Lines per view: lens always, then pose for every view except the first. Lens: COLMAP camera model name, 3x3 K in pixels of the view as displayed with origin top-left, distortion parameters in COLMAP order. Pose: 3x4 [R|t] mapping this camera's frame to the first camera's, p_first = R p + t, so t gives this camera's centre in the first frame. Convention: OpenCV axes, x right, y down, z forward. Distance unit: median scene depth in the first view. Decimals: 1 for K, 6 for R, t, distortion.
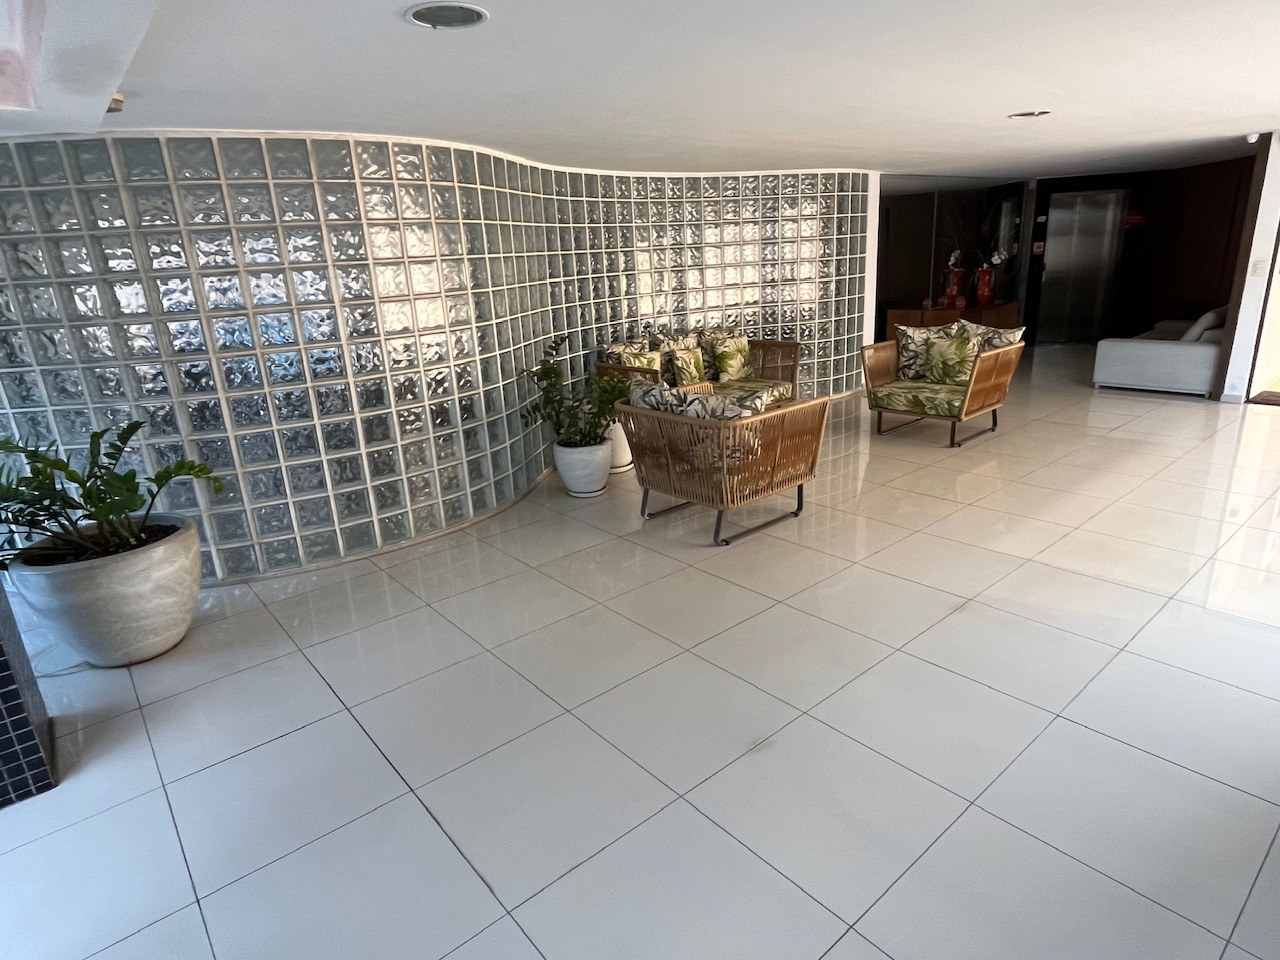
lens RADIAL K [[719.3, 0, 641.1], [0, 719.3, 479.8], [0, 0, 1]] dist [-0.002299, -0.000261]
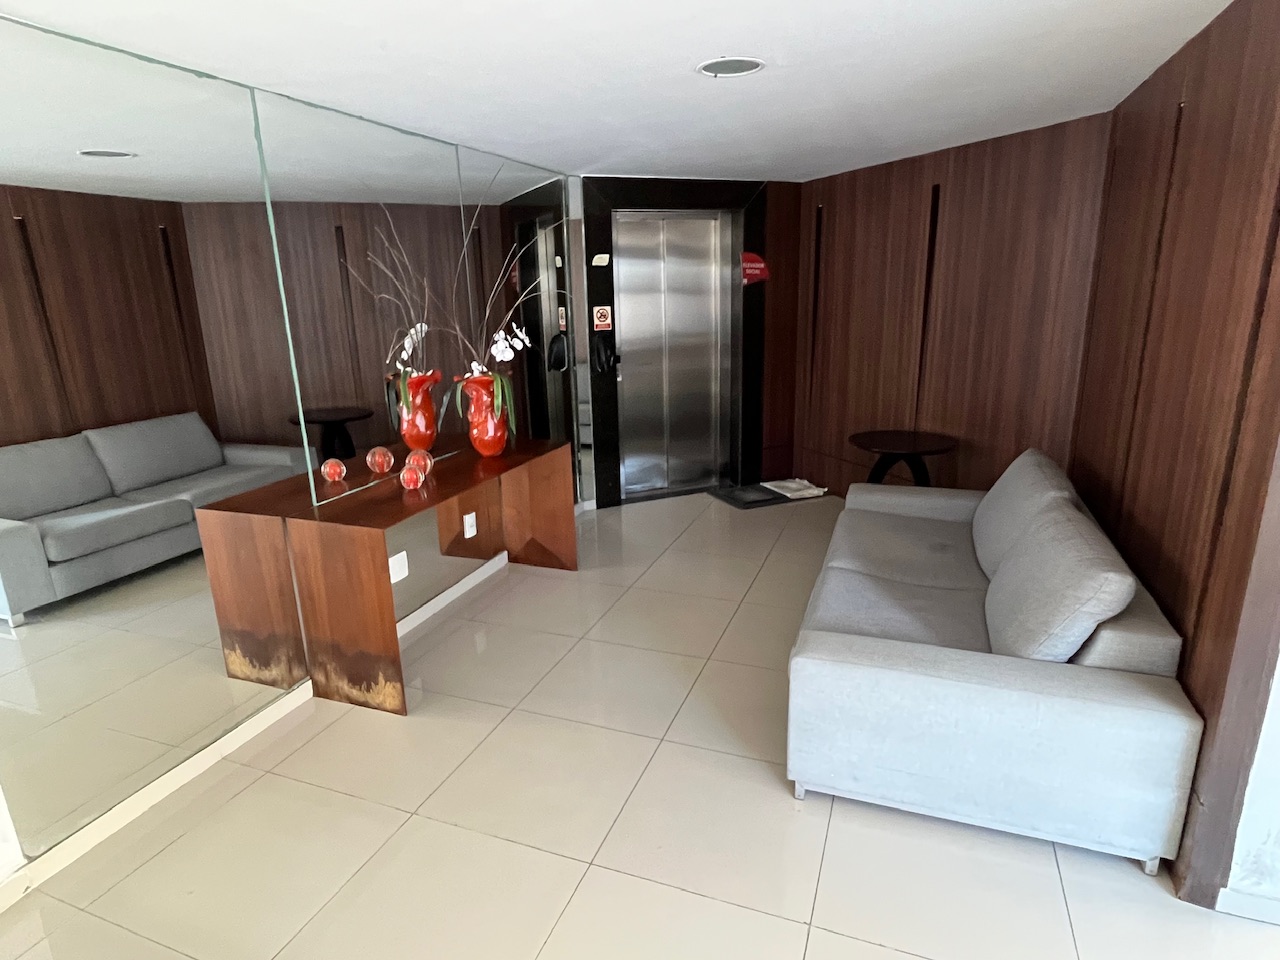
lens RADIAL K [[719.3, 0, 641.1], [0, 719.3, 479.8], [0, 0, 1]] dist [-0.002299, -0.000261]
pose [[0.875781, -0.094186, 0.473431, 0.346360], [0.123903, 0.991782, -0.031896, -0.201789], [-0.466536, 0.086594, 0.880253, 0.587486]]
